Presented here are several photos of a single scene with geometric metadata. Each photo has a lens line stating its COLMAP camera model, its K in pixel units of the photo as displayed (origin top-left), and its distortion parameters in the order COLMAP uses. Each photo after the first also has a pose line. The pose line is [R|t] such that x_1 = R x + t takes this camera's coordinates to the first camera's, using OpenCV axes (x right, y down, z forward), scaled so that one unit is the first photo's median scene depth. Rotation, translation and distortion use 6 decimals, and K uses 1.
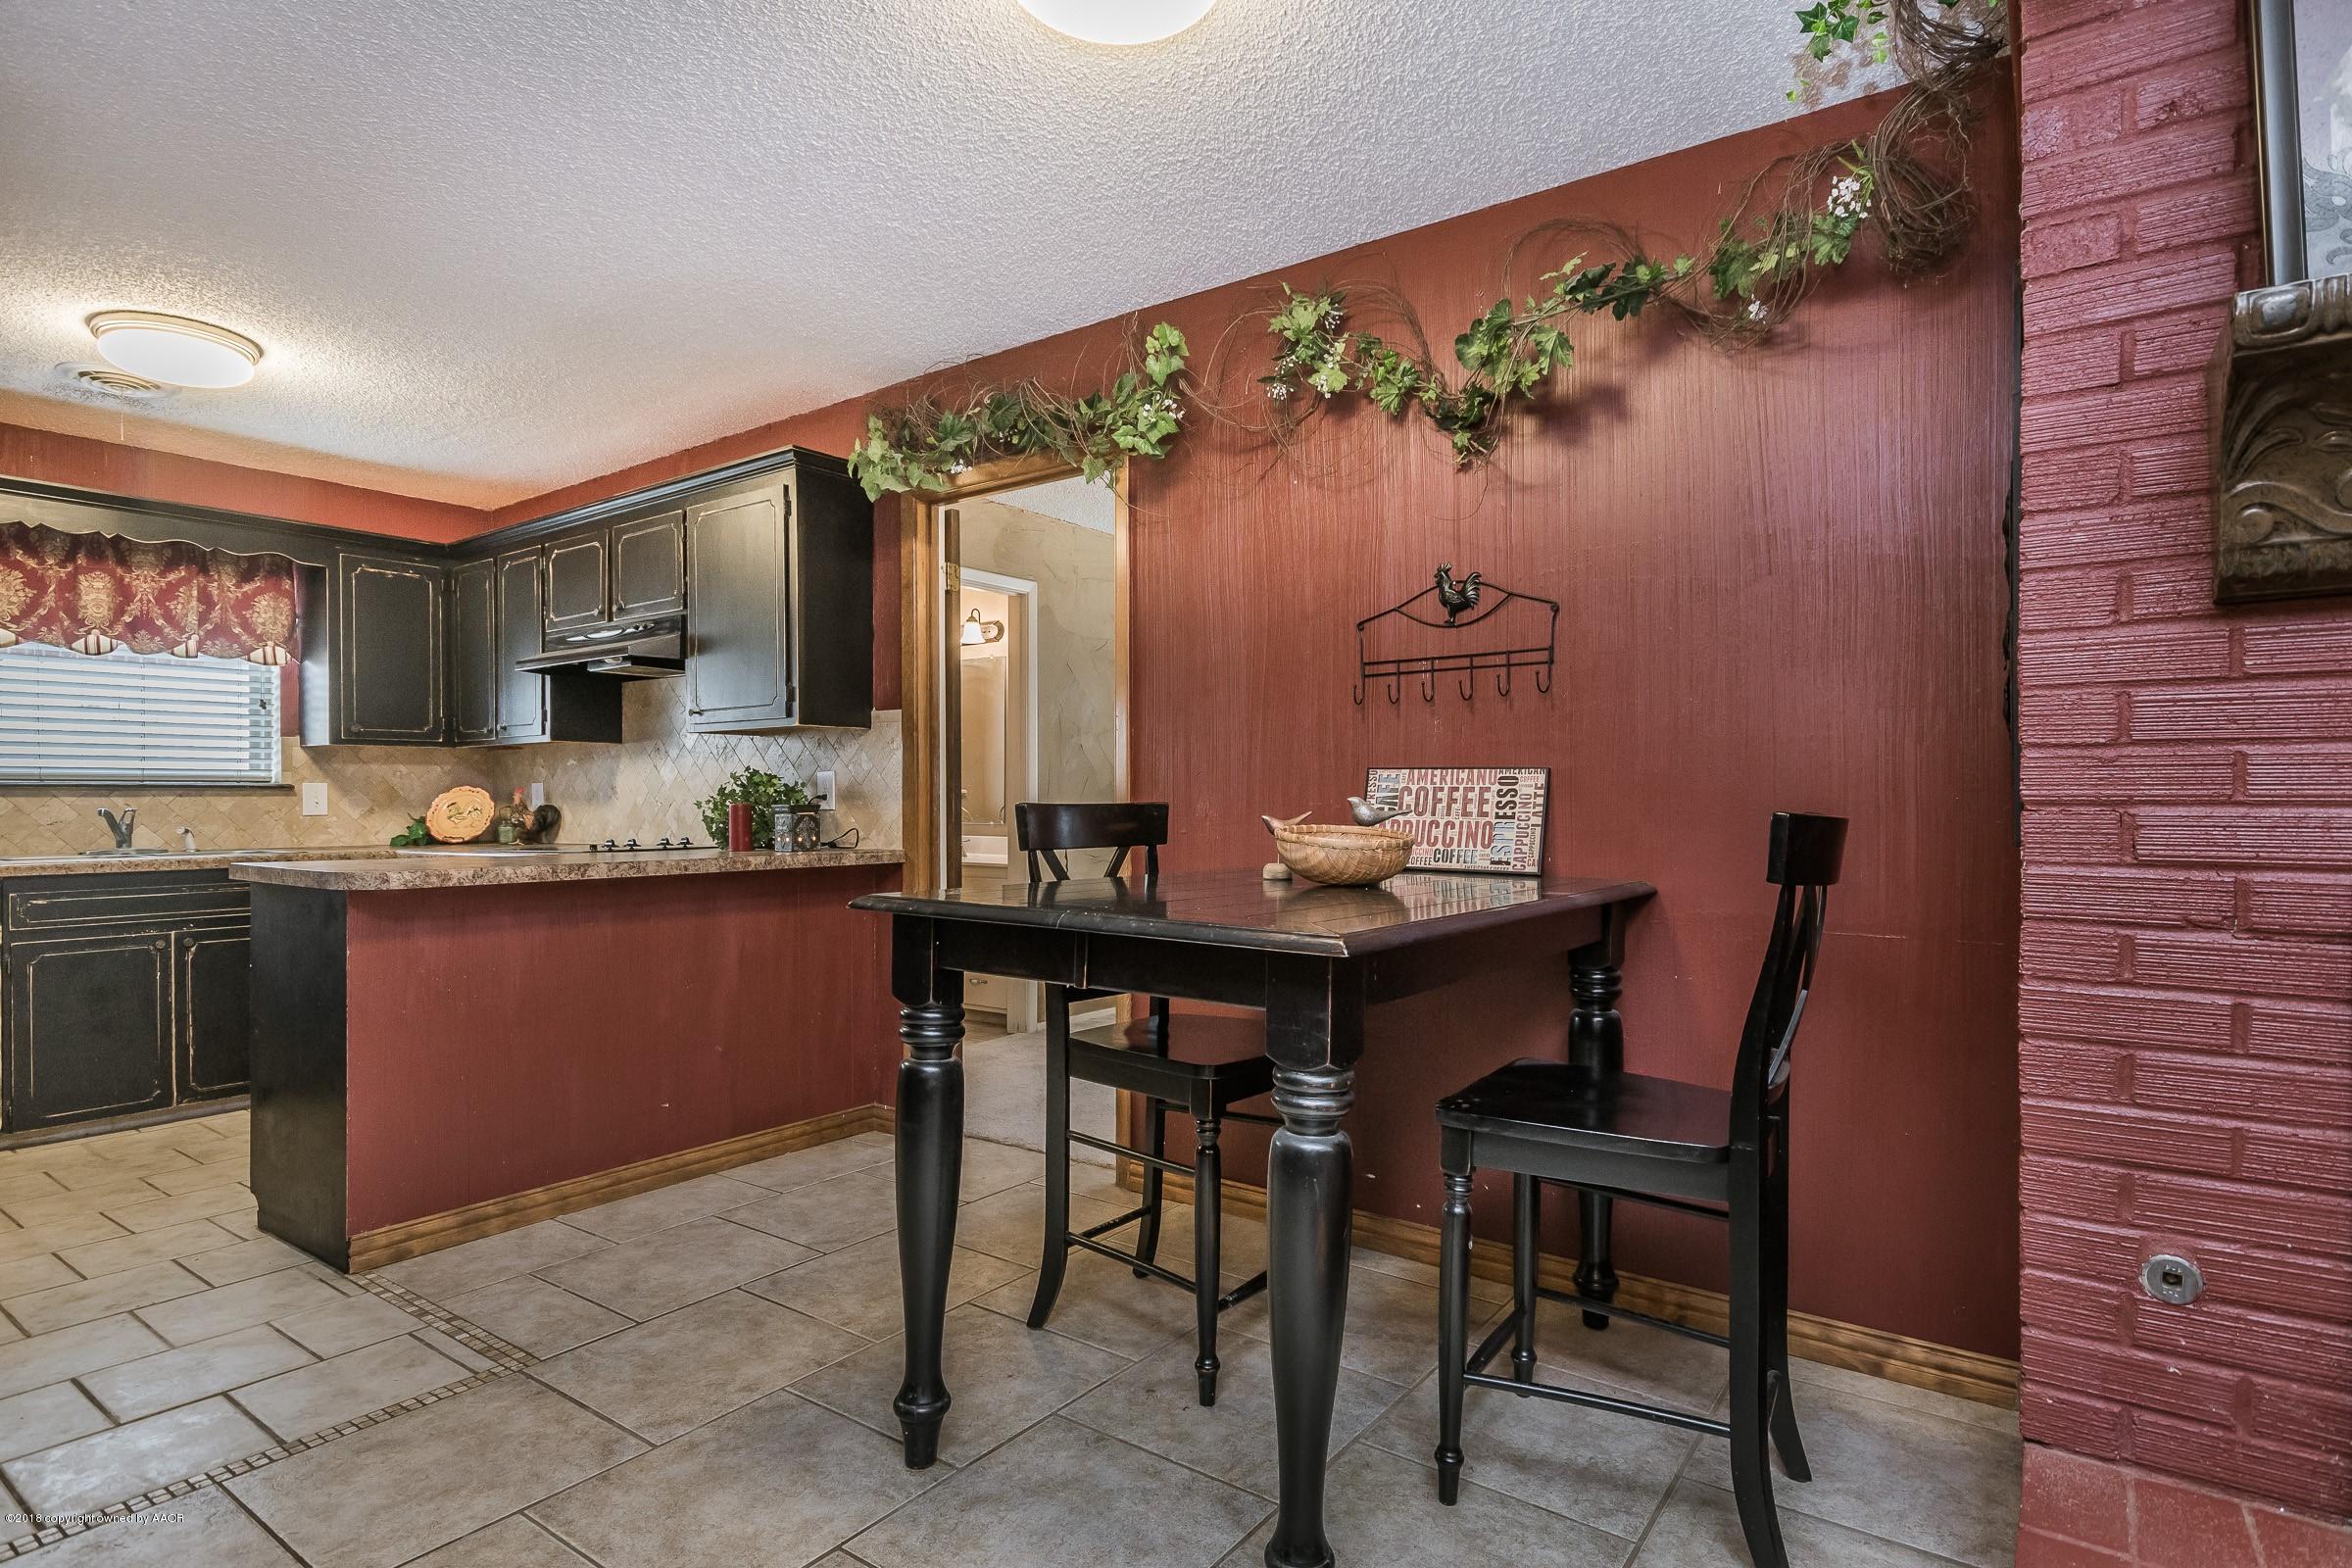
lens RADIAL K [[1205.6, 0, 1185.7], [0, 1205.6, 804.4], [0, 0, 1]] dist [0.000758, -0.001561]
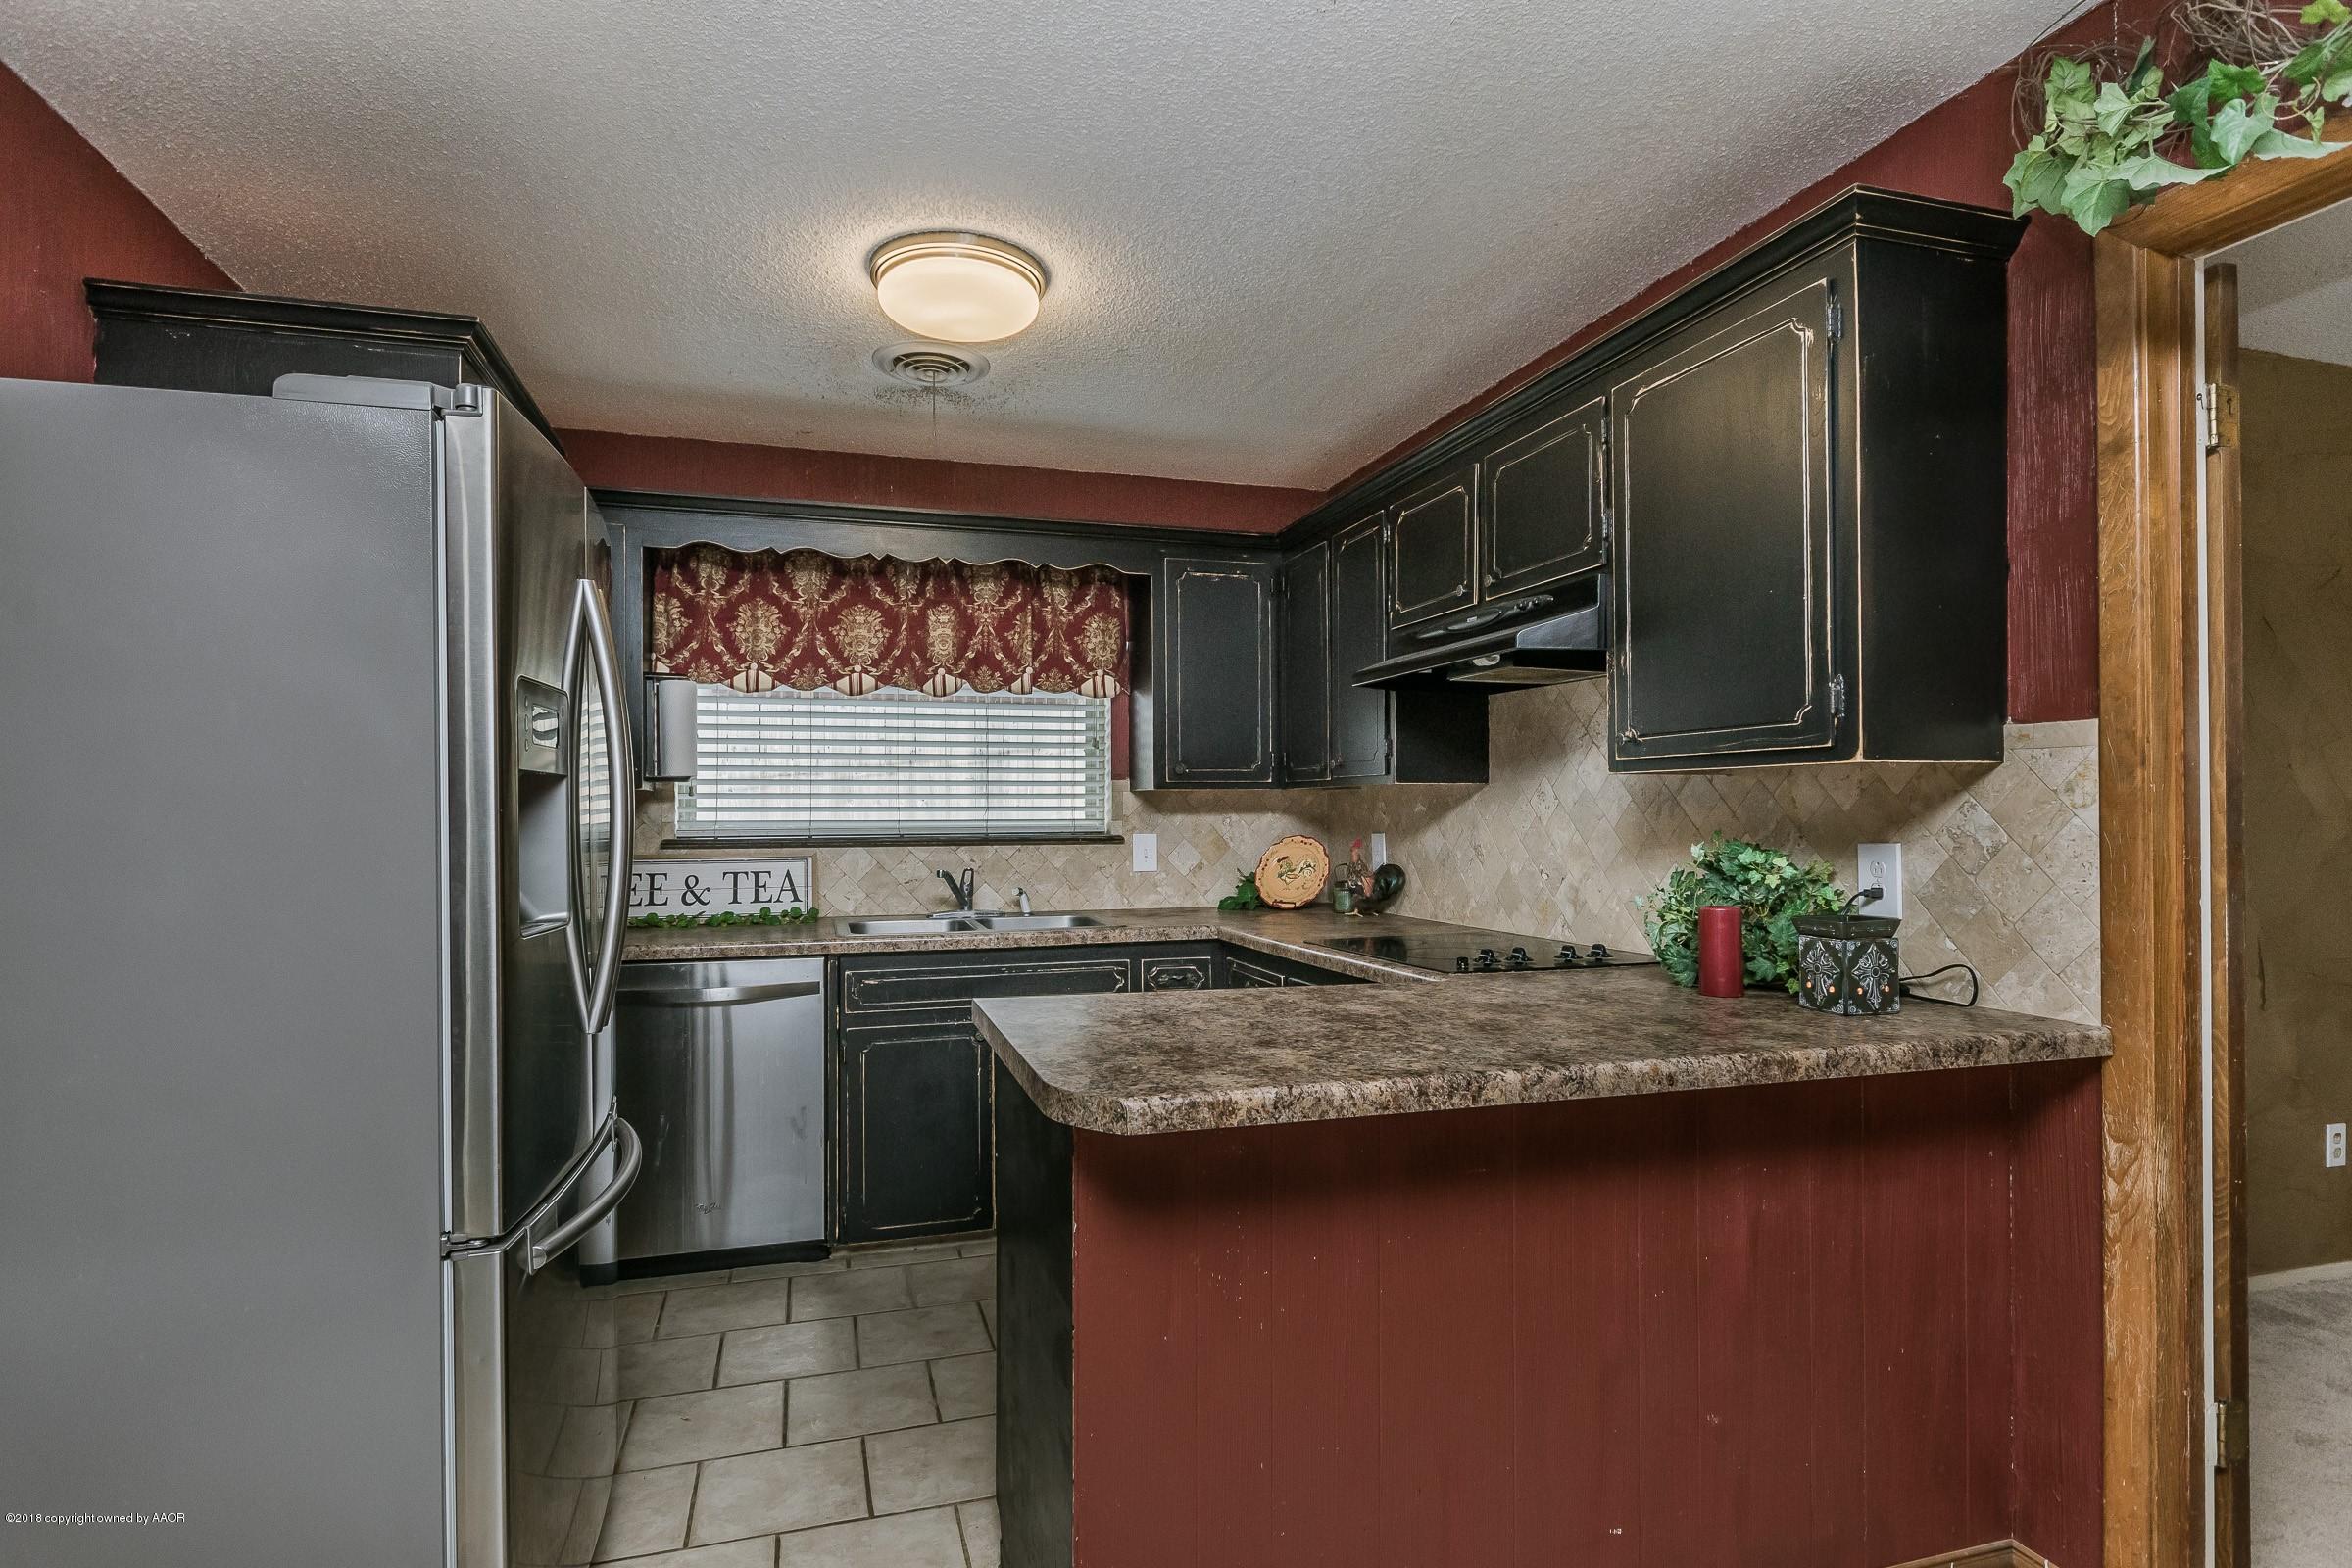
lens RADIAL K [[1205.6, 0, 1185.7], [0, 1205.6, 804.4], [0, 0, 1]] dist [0.000758, -0.001561]
pose [[0.798544, -0.000736, -0.601936, -0.202000], [-0.002340, 0.999988, -0.004328, -0.037352], [0.601932, 0.004865, 0.798533, 0.364689]]
